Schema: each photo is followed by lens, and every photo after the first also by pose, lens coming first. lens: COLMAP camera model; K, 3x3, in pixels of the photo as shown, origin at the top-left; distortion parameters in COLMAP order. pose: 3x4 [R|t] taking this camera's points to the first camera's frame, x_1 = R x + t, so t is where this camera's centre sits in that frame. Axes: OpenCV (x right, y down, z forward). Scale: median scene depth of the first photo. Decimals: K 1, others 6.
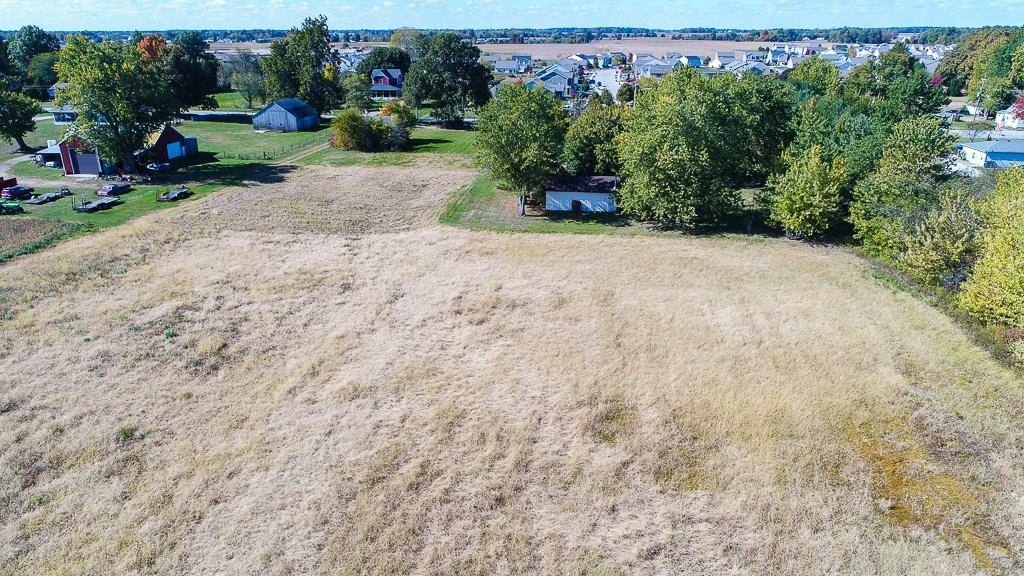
lens RADIAL K [[687.3, 0, 512.8], [0, 687.3, 288.8], [0, 0, 1]] dist [-0.000197, 0.001053]
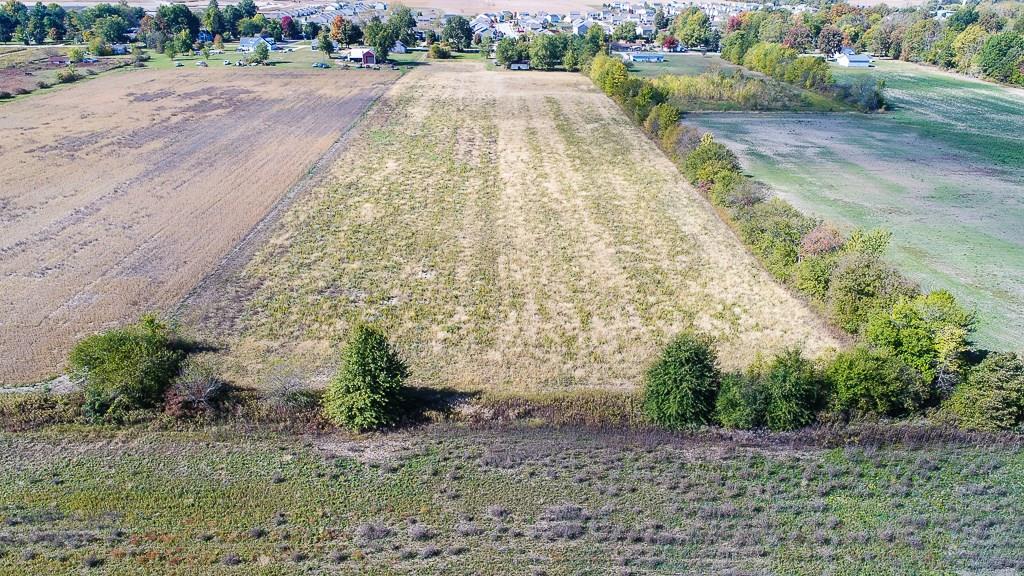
lens RADIAL K [[686.7, 0, 512.2], [0, 686.7, 290.6], [0, 0, 1]] dist [0.000932, -0.001037]
pose [[0.984508, -0.061090, 0.164353, -0.368501], [0.048537, 0.995665, 0.079342, 0.460322], [-0.168488, -0.070136, 0.983205, -1.627678]]
